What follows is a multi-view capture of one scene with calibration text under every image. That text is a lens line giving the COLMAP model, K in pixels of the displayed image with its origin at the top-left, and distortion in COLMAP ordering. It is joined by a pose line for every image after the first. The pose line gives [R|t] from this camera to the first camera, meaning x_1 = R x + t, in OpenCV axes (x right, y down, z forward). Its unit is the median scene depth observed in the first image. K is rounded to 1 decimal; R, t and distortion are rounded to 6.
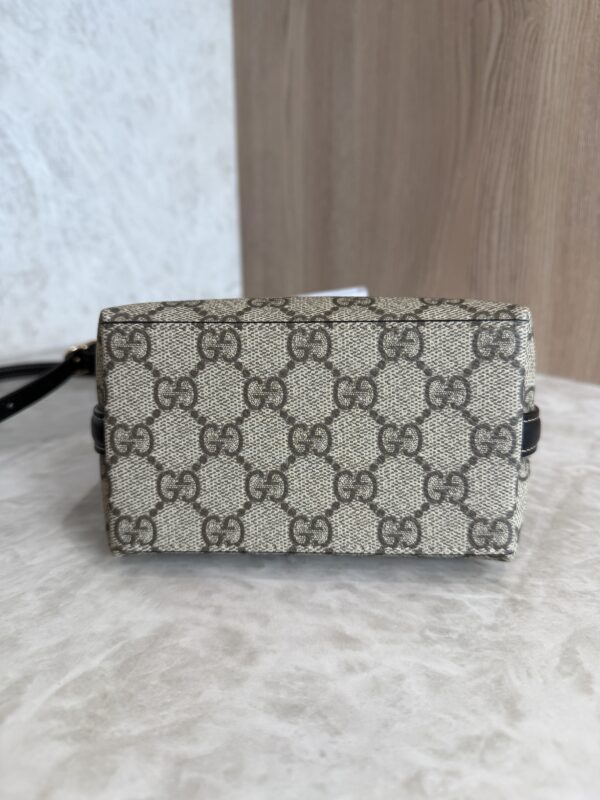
lens RADIAL K [[601.2, 0, 302.4], [0, 601.2, 403.4], [0, 0, 1]] dist [-0.057402, 0.018884]
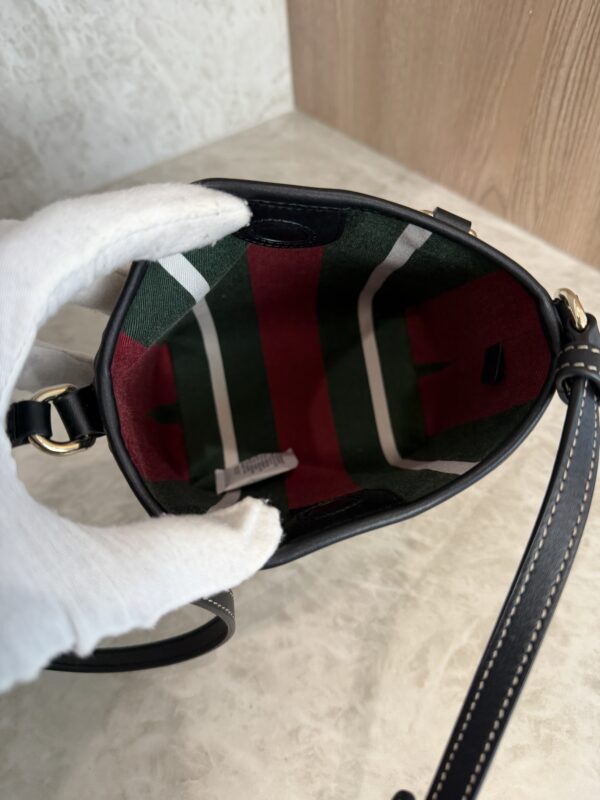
lens RADIAL K [[601.2, 0, 307.6], [0, 601.2, 397.4], [0, 0, 1]] dist [-0.057402, 0.018884]
pose [[0.987106, 0.082819, -0.136978, 0.275797], [0.004289, 0.841755, 0.539842, -0.872230], [0.160011, -0.533469, 0.830547, 0.010808]]
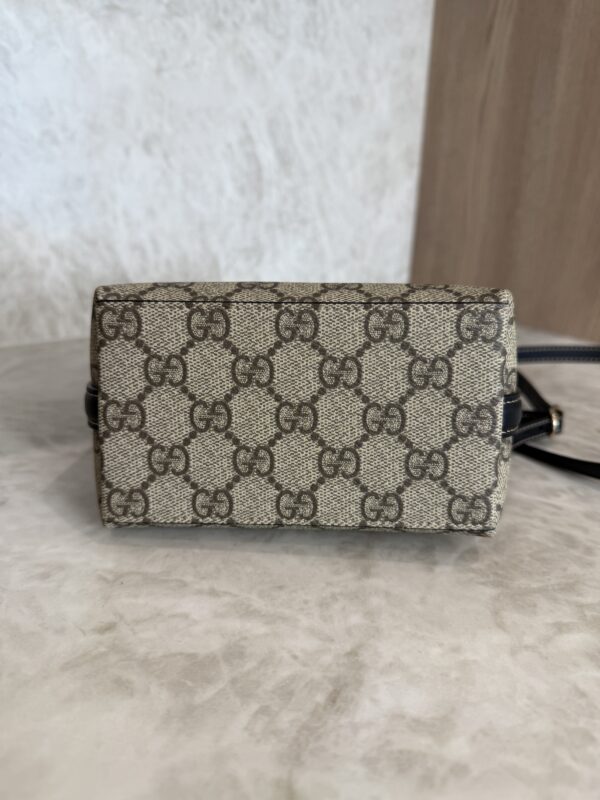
lens RADIAL K [[601.2, 0, 287.5], [0, 601.2, 406.8], [0, 0, 1]] dist [-0.057402, 0.018884]
pose [[0.988536, 0.088565, -0.122281, -0.547003], [-0.085837, 0.995932, 0.027412, 0.111917], [0.124212, -0.016601, 0.992117, -0.341774]]
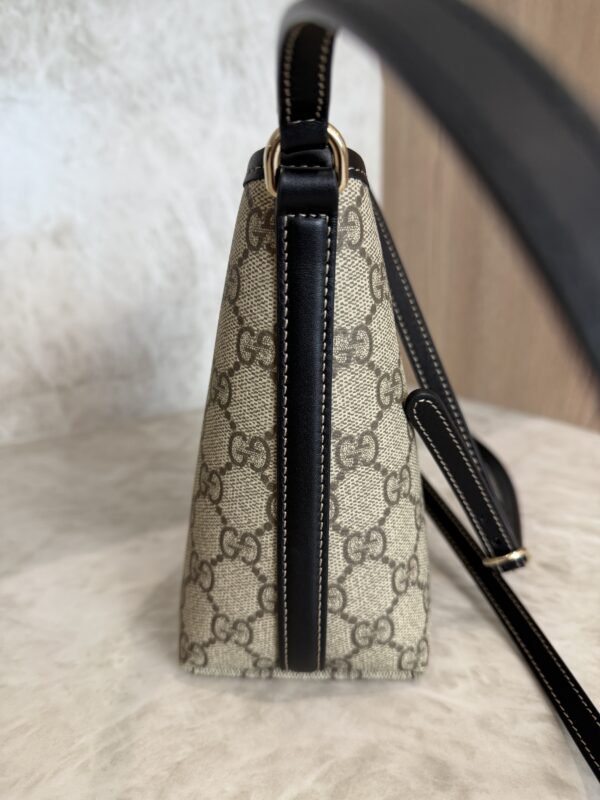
lens RADIAL K [[601.2, 0, 298.9], [0, 601.2, 404.5], [0, 0, 1]] dist [-0.057402, 0.018884]
pose [[0.985144, 0.041586, -0.166620, -0.194368], [-0.051095, 0.997276, -0.053194, -0.131000], [0.163954, 0.060918, 0.984585, -0.025306]]
